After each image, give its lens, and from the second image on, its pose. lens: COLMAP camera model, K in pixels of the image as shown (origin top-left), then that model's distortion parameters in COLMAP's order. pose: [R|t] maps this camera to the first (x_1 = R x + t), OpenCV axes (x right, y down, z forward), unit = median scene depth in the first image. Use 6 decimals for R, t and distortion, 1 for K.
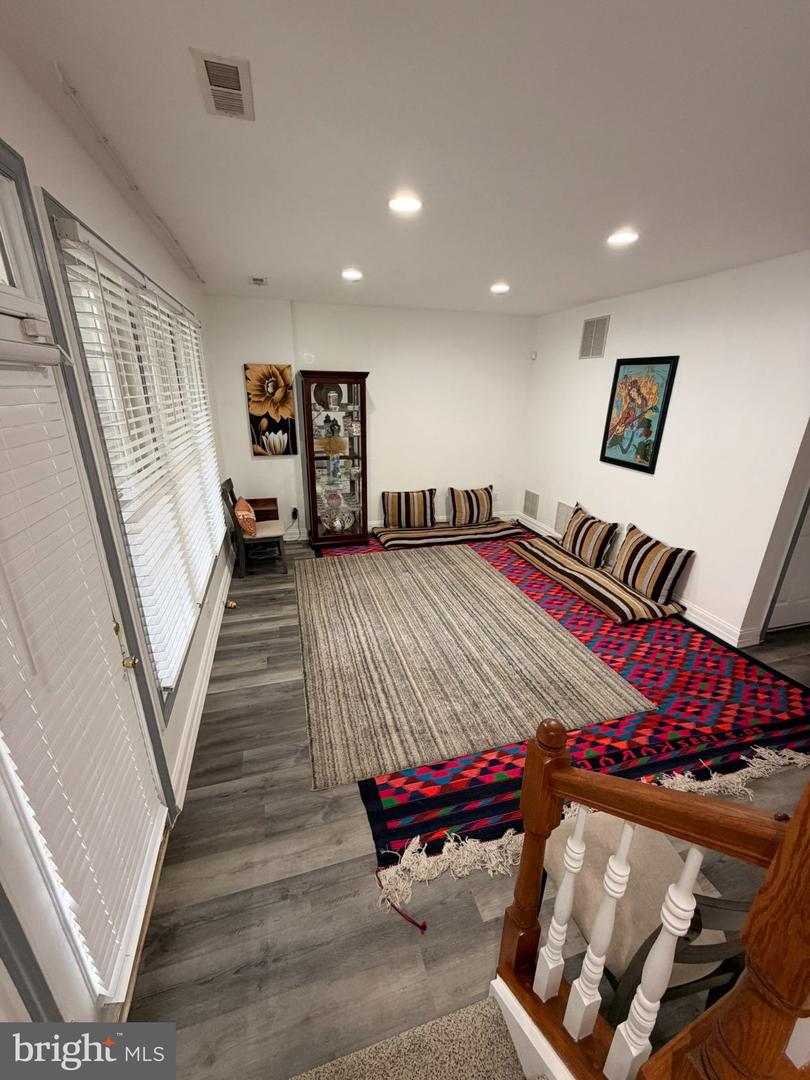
lens RADIAL K [[431.3, 0, 404.7], [0, 431.3, 537.0], [0, 0, 1]] dist [-0.000036, 0.000582]
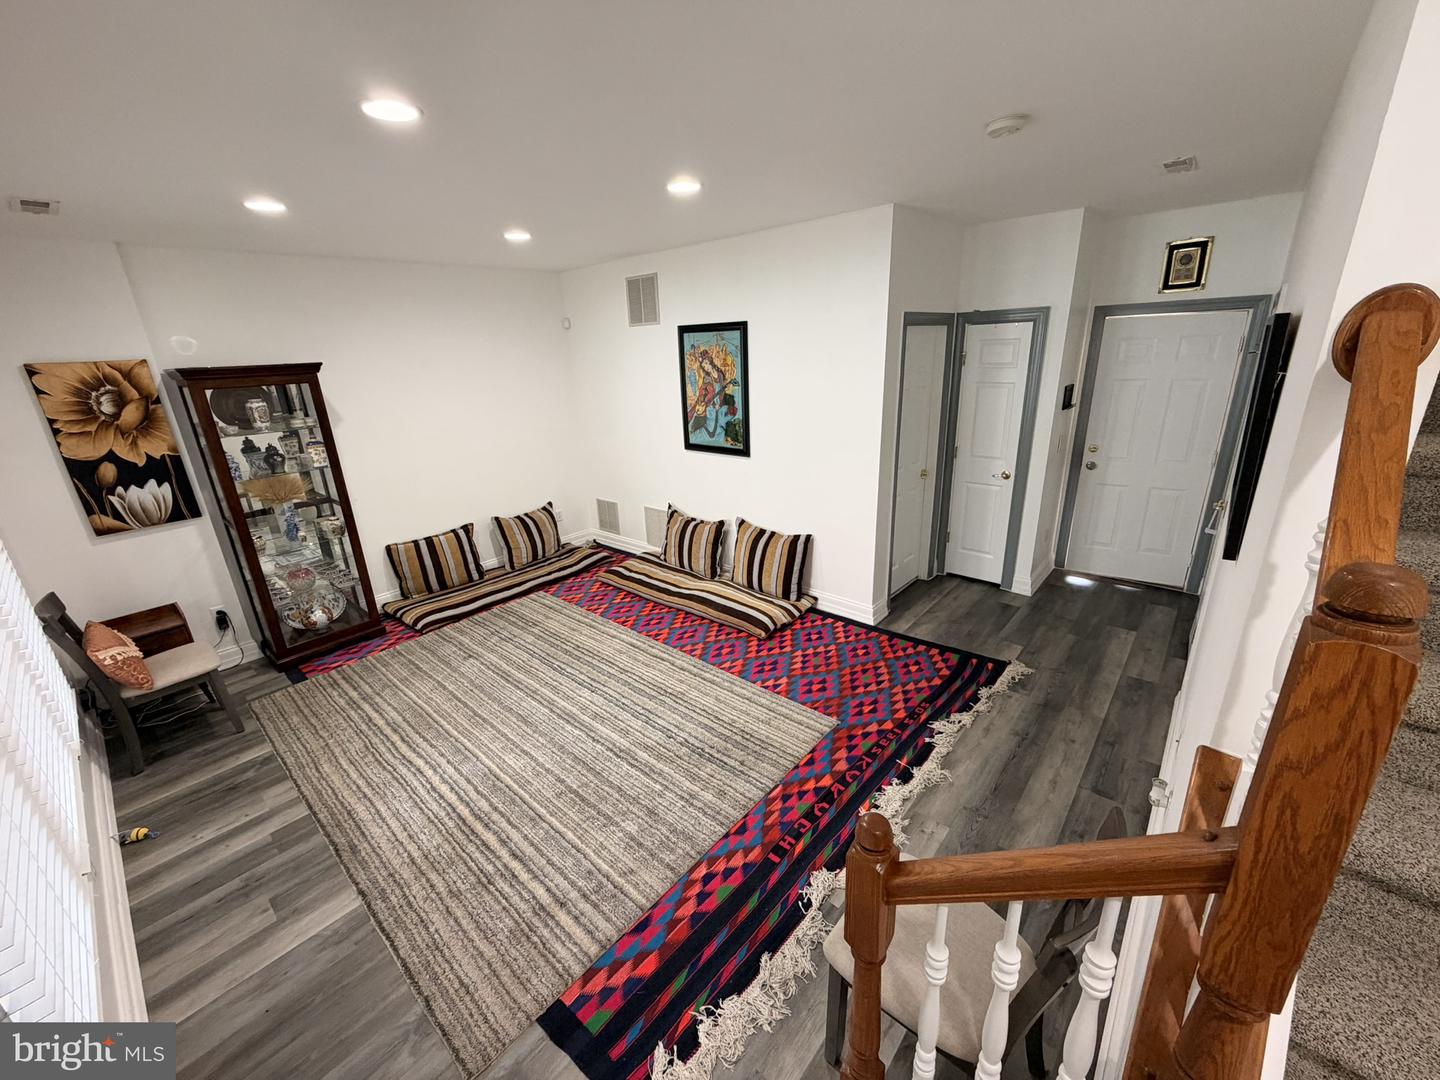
lens RADIAL K [[575.1, 0, 717.0], [0, 575.1, 541.2], [0, 0, 1]] dist [-0.000036, 0.000582]
pose [[0.843329, -0.223783, 0.488587, -0.081226], [0.235297, 0.971154, 0.038672, -0.045710], [-0.483147, 0.082350, 0.871658, 0.051324]]
